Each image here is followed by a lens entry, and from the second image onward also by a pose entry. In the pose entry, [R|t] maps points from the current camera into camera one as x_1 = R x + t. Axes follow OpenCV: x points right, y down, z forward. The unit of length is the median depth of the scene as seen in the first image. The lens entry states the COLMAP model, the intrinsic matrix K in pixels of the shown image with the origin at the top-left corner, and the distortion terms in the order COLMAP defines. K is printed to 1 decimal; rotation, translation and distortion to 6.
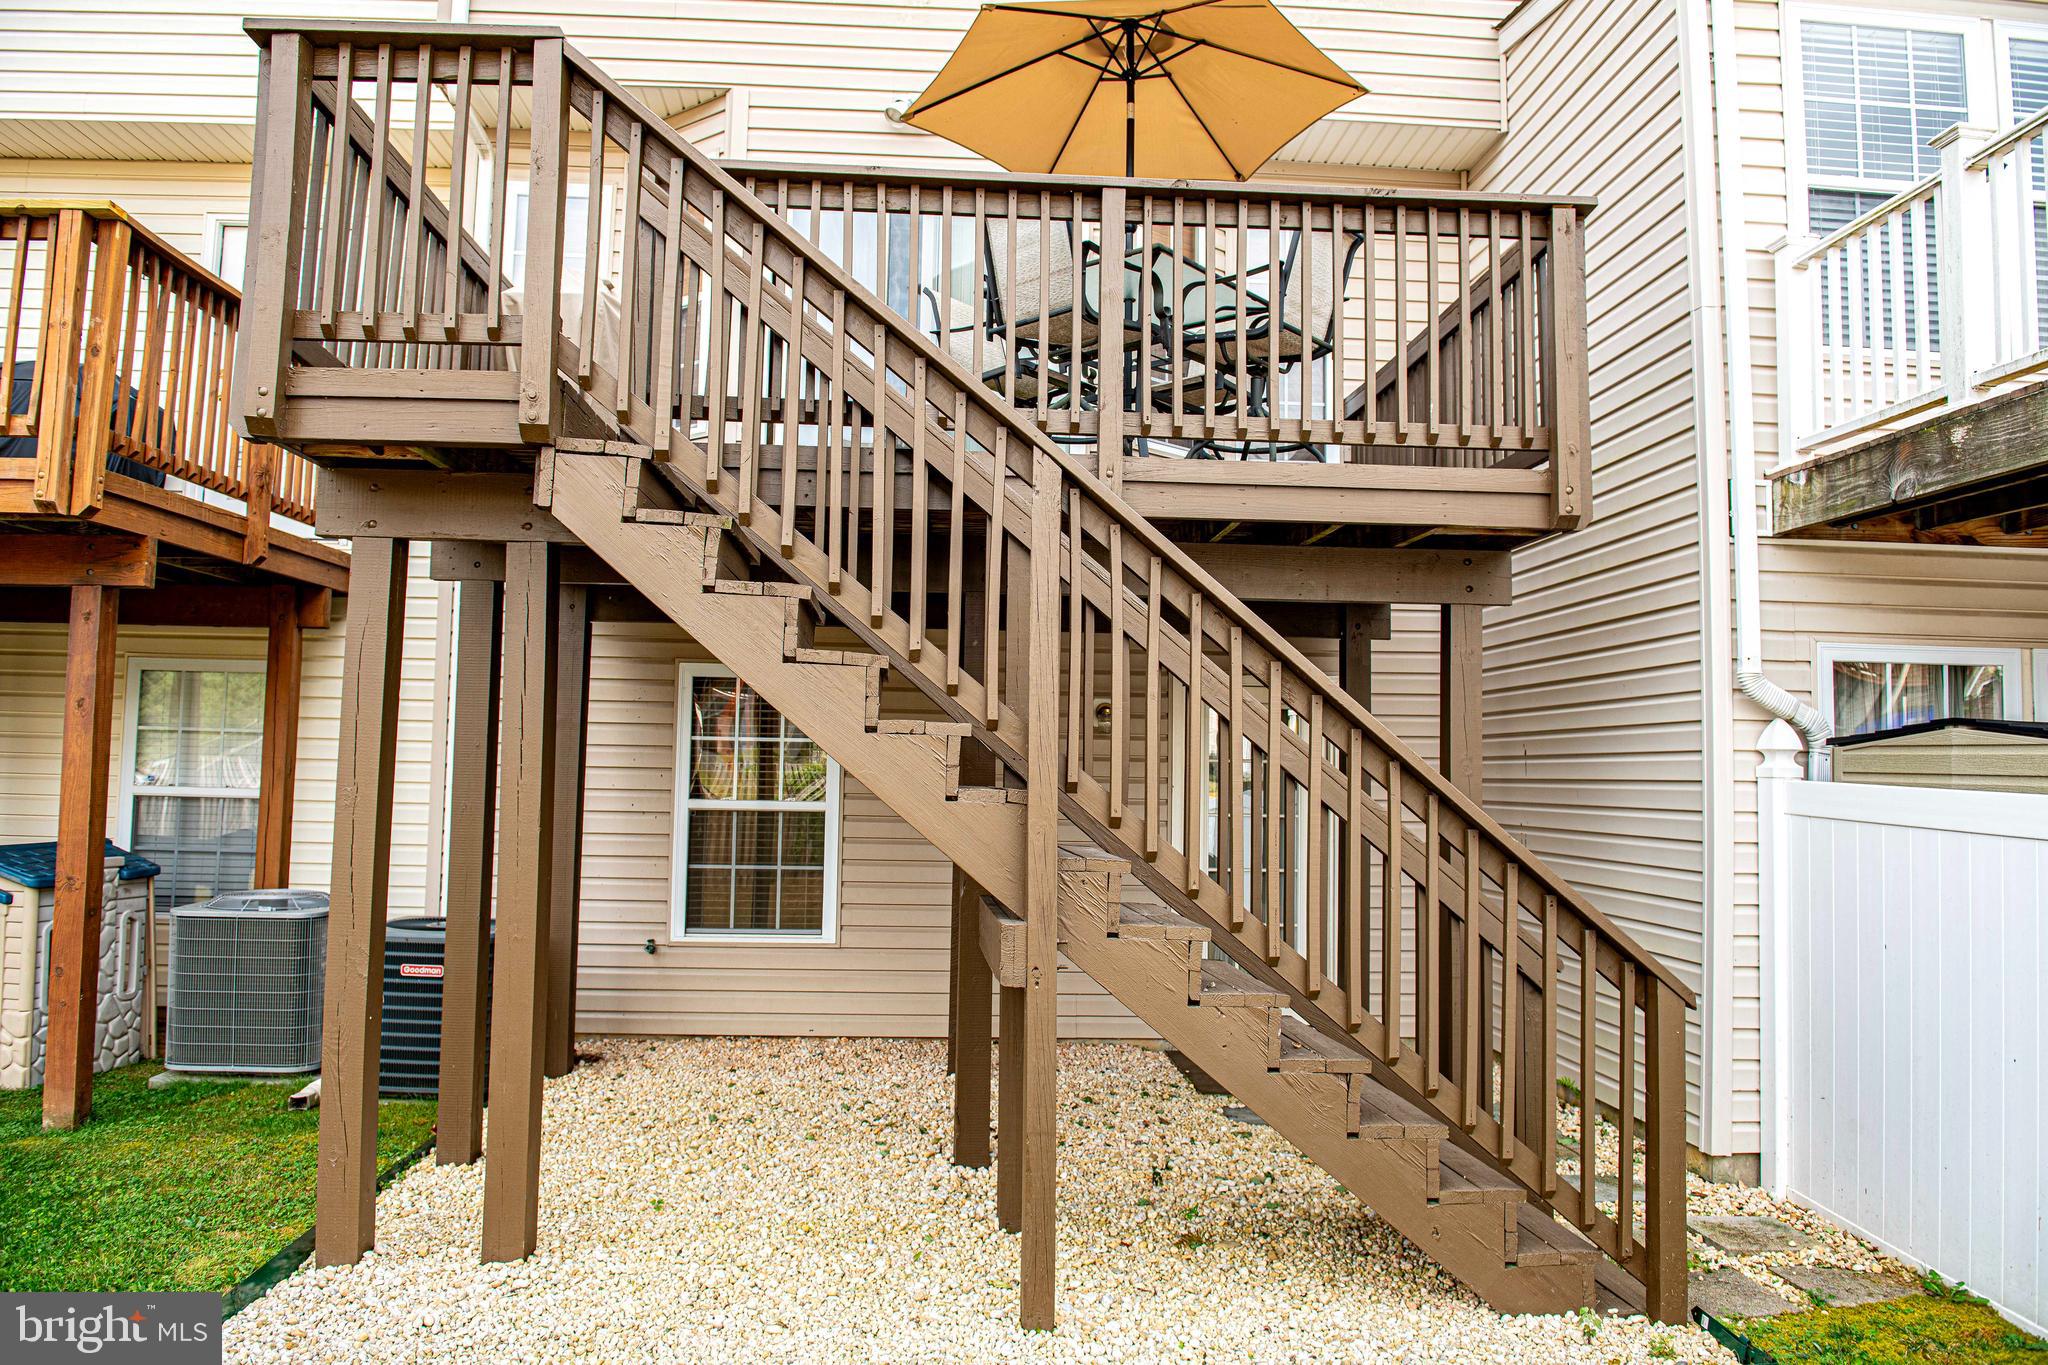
lens RADIAL K [[1417.5, 0, 1026.3], [0, 1417.5, 676.3], [0, 0, 1]] dist [-0.050107, -0.004755]
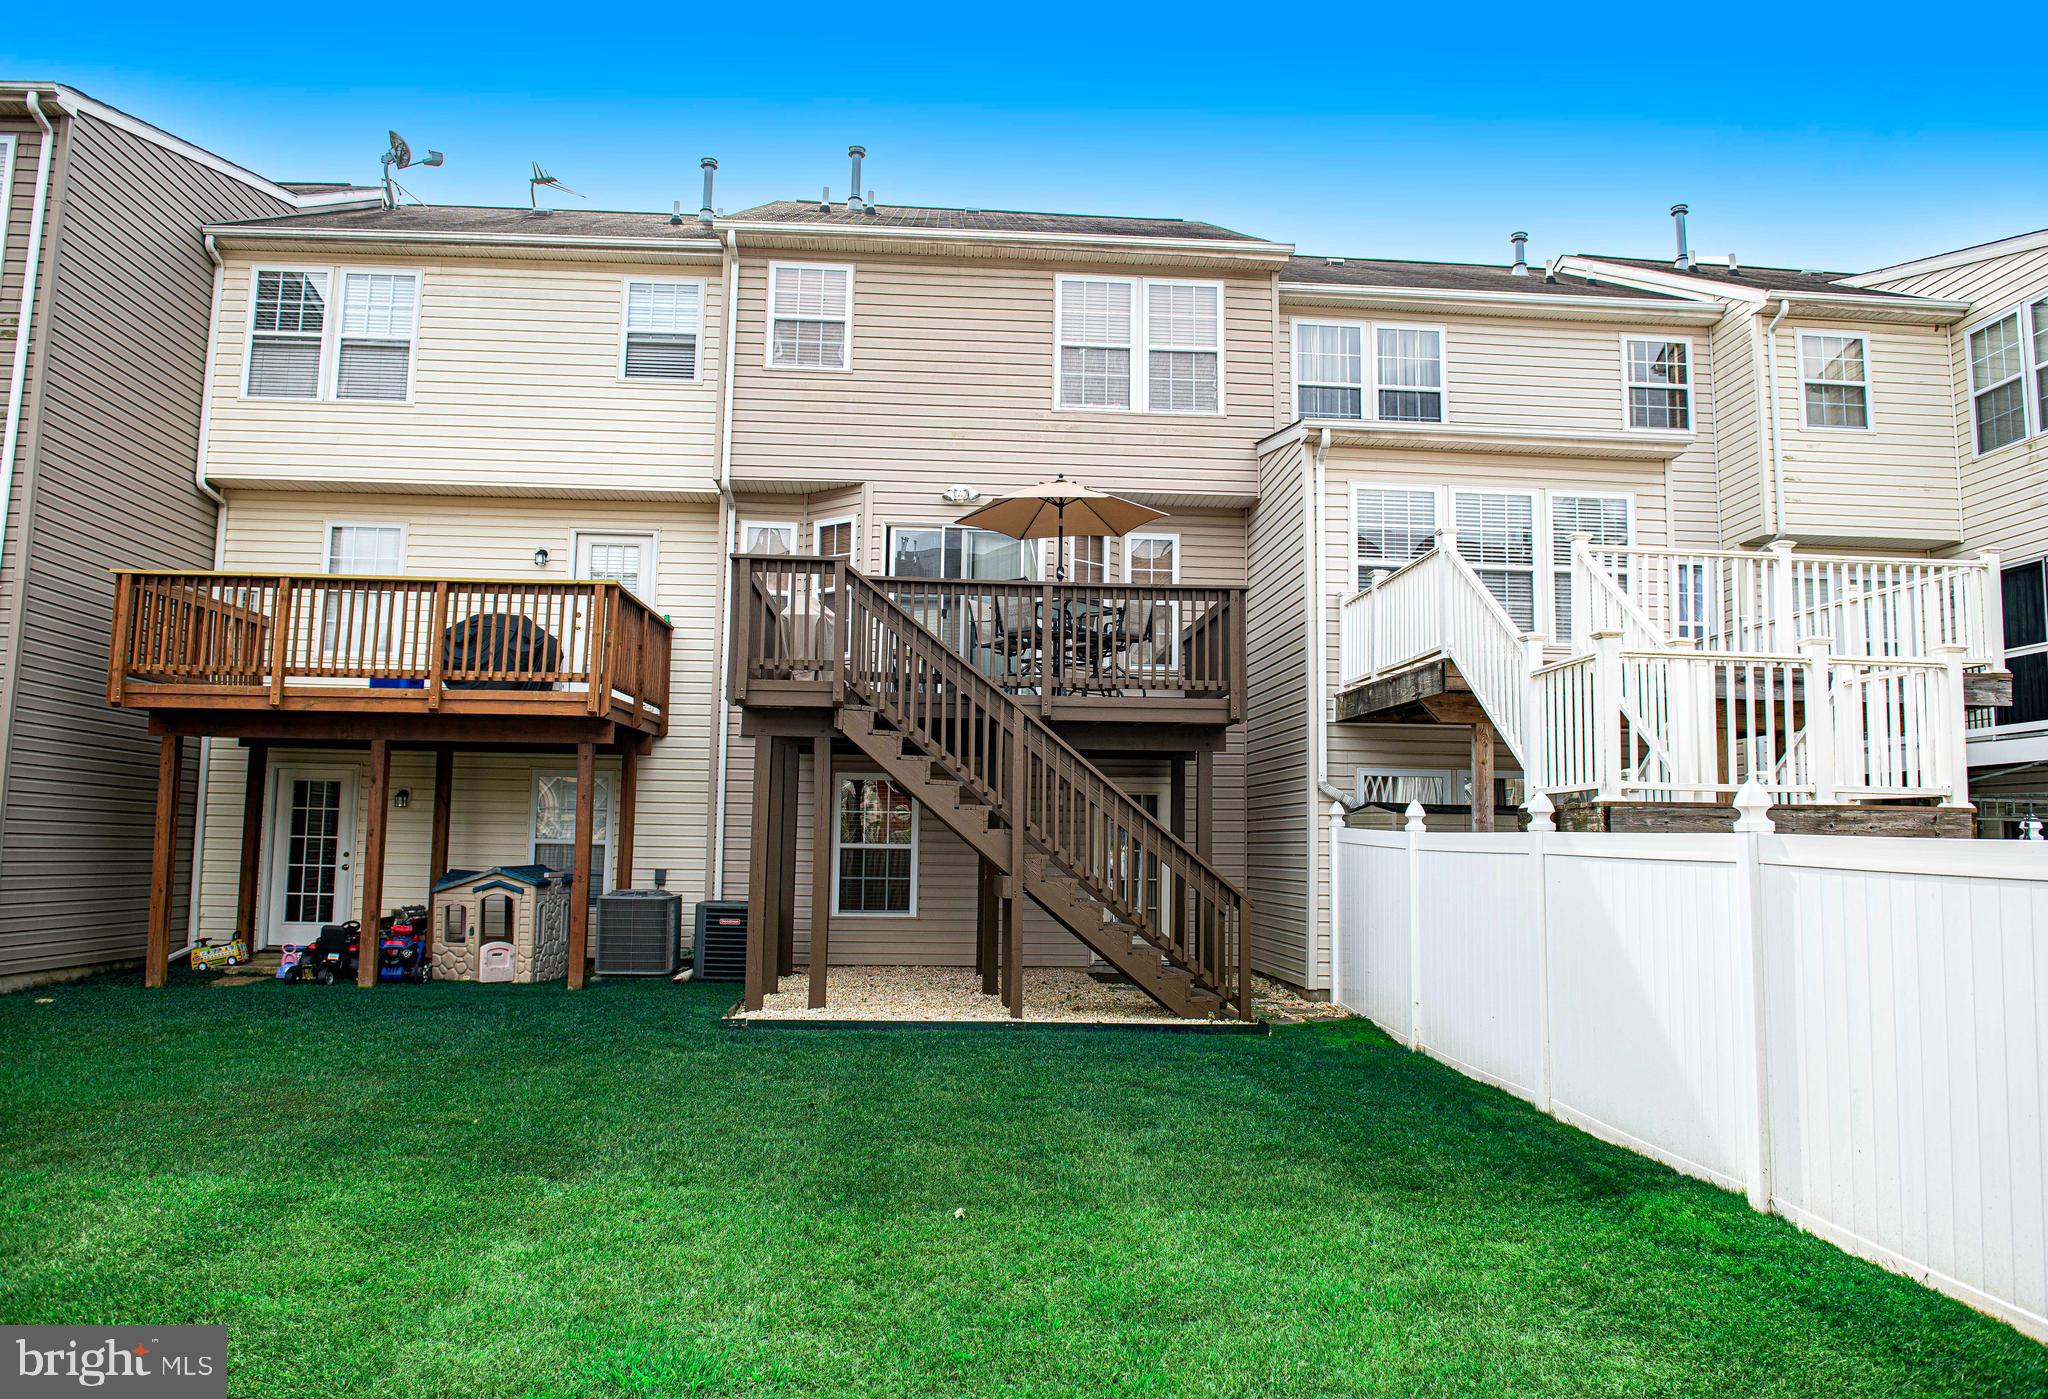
lens RADIAL K [[1449.2, 0, 1055.0], [0, 1449.2, 691.3], [0, 0, 1]] dist [-0.050191, -0.004351]
pose [[0.999730, -0.002856, 0.023046, 0.015979], [0.003722, 0.999285, -0.037623, -0.067457], [-0.022922, 0.037699, 0.999026, -1.479925]]
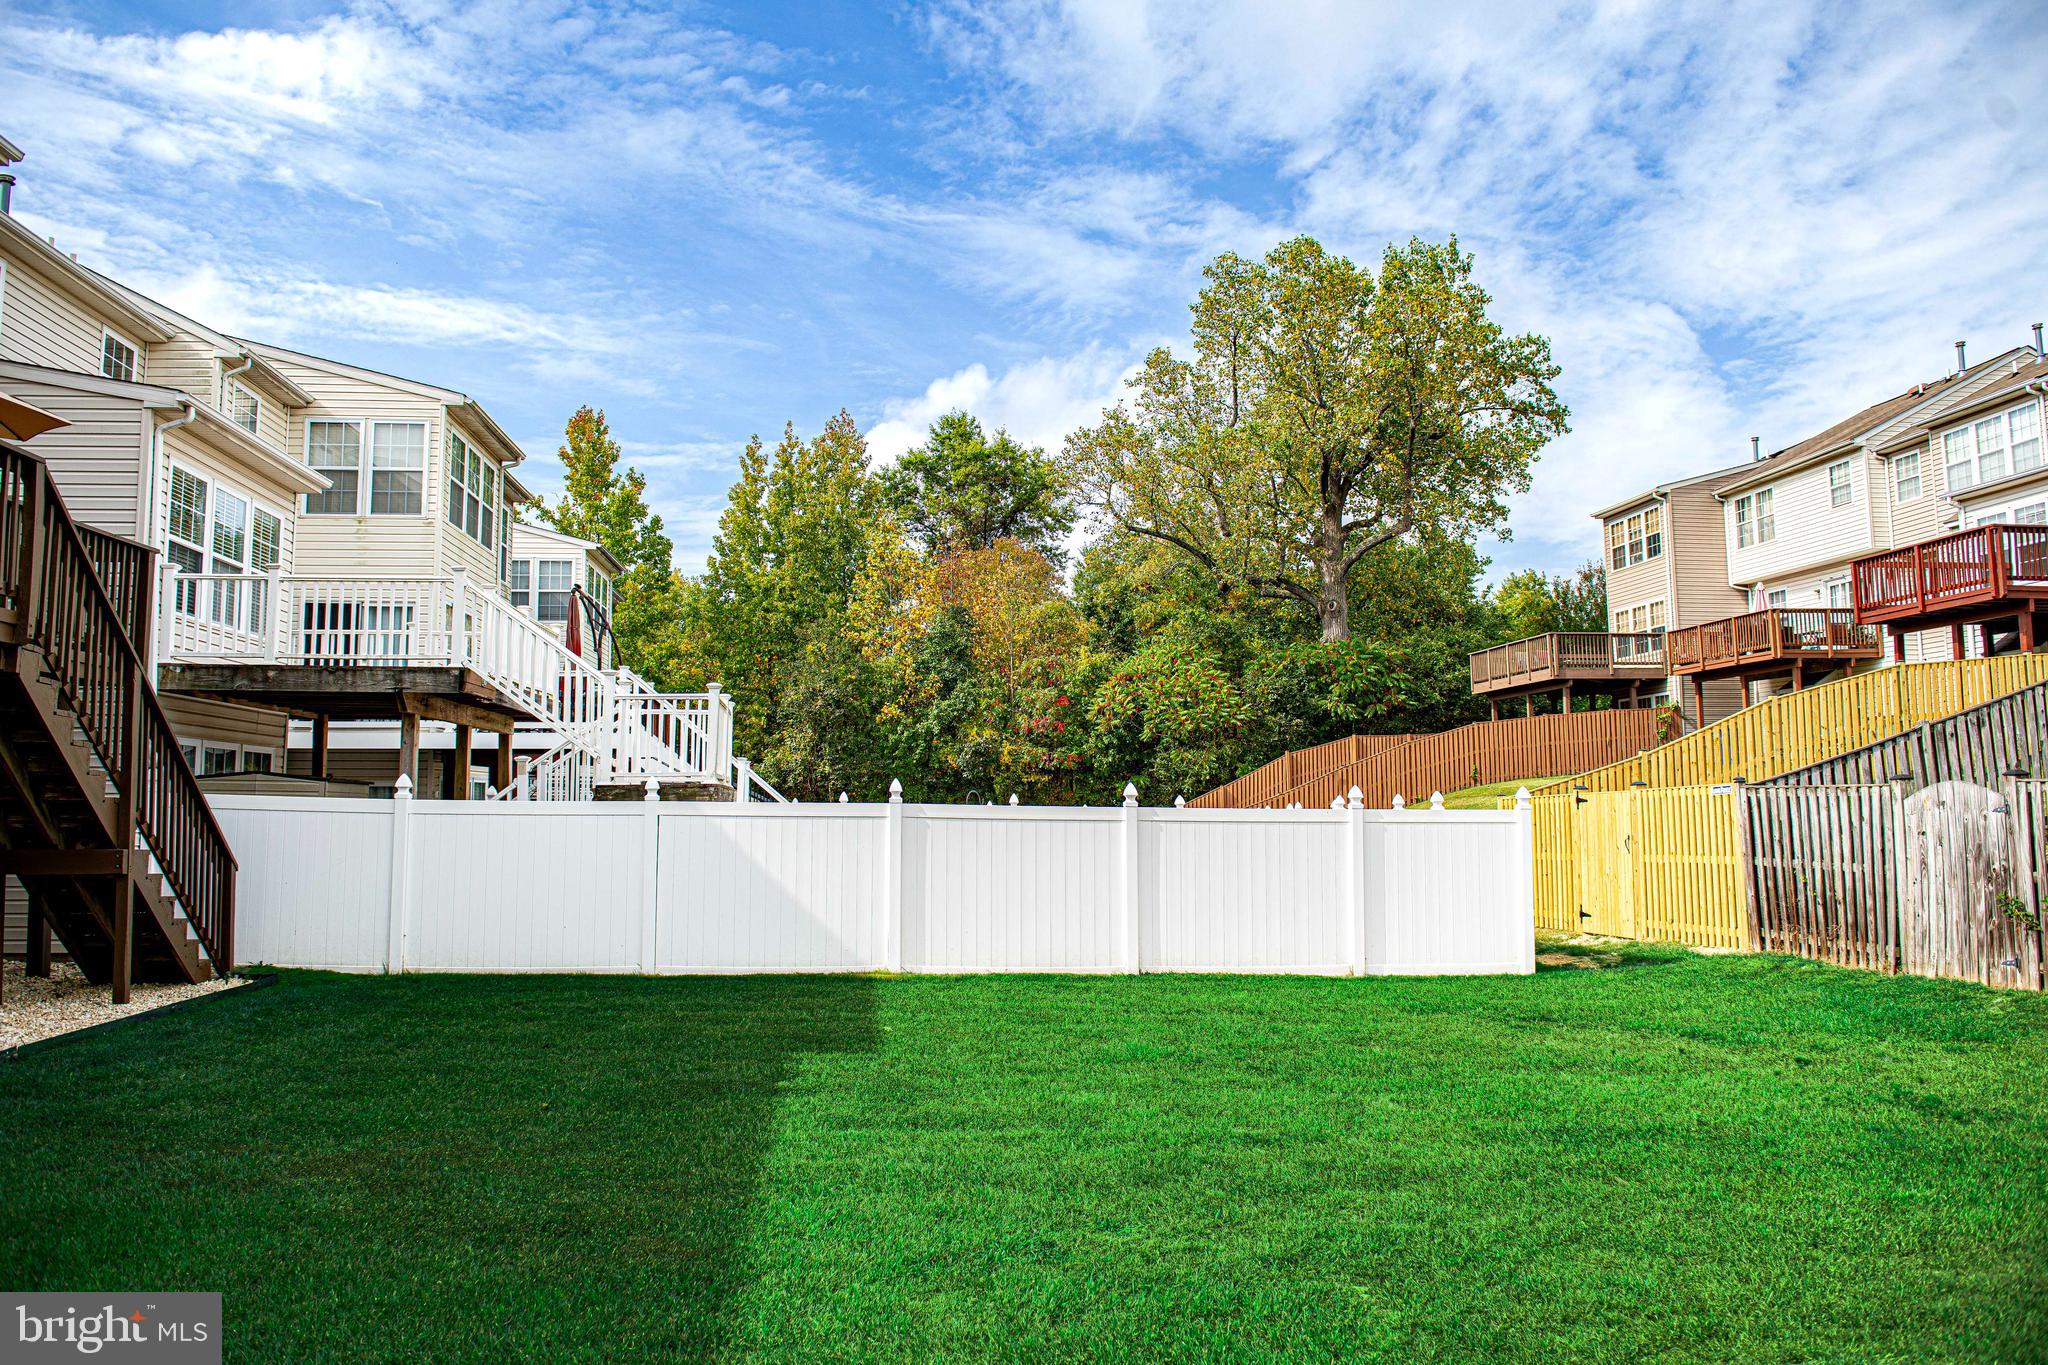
lens RADIAL K [[1417.5, 0, 1026.3], [0, 1417.5, 676.3], [0, 0, 1]] dist [-0.050107, -0.004755]
pose [[-0.057122, 0.074208, 0.995605, -2.032684], [-0.064163, 0.994899, -0.077837, -0.037047], [-0.996303, -0.068328, -0.052069, -0.373190]]
